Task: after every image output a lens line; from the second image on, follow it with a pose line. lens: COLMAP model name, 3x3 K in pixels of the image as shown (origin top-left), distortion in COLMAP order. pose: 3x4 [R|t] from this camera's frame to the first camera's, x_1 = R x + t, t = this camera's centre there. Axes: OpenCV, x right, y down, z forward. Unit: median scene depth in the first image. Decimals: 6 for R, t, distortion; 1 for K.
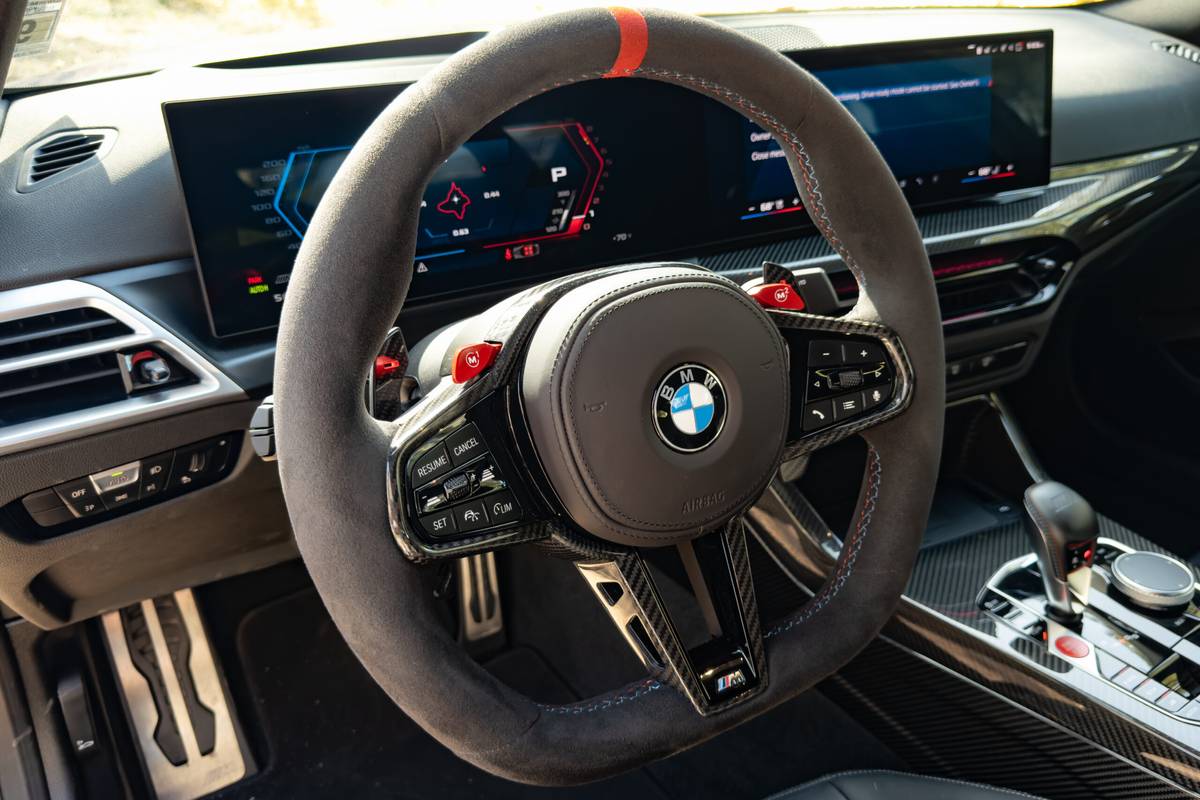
lens RADIAL K [[1043.0, 0, 600.0], [0, 1043.0, 400.0], [0, 0, 1]] dist [0.069353, -0.172537]
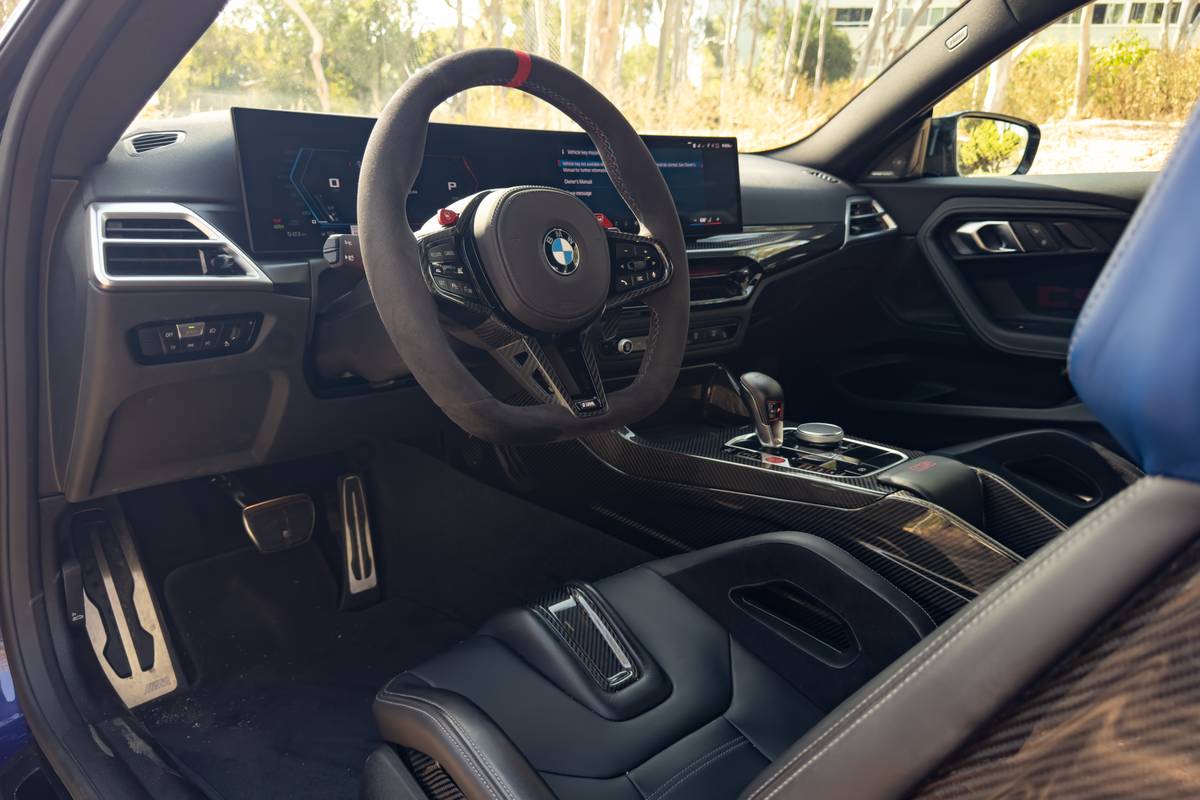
lens RADIAL K [[996.3, 0, 600.0], [0, 996.3, 400.0], [0, 0, 1]] dist [0.099715, -0.214388]
pose [[0.972888, -0.015946, 0.230726, -0.207142], [0.063048, 0.978121, -0.198252, 0.493133], [-0.222517, 0.207424, 0.952608, -0.524114]]
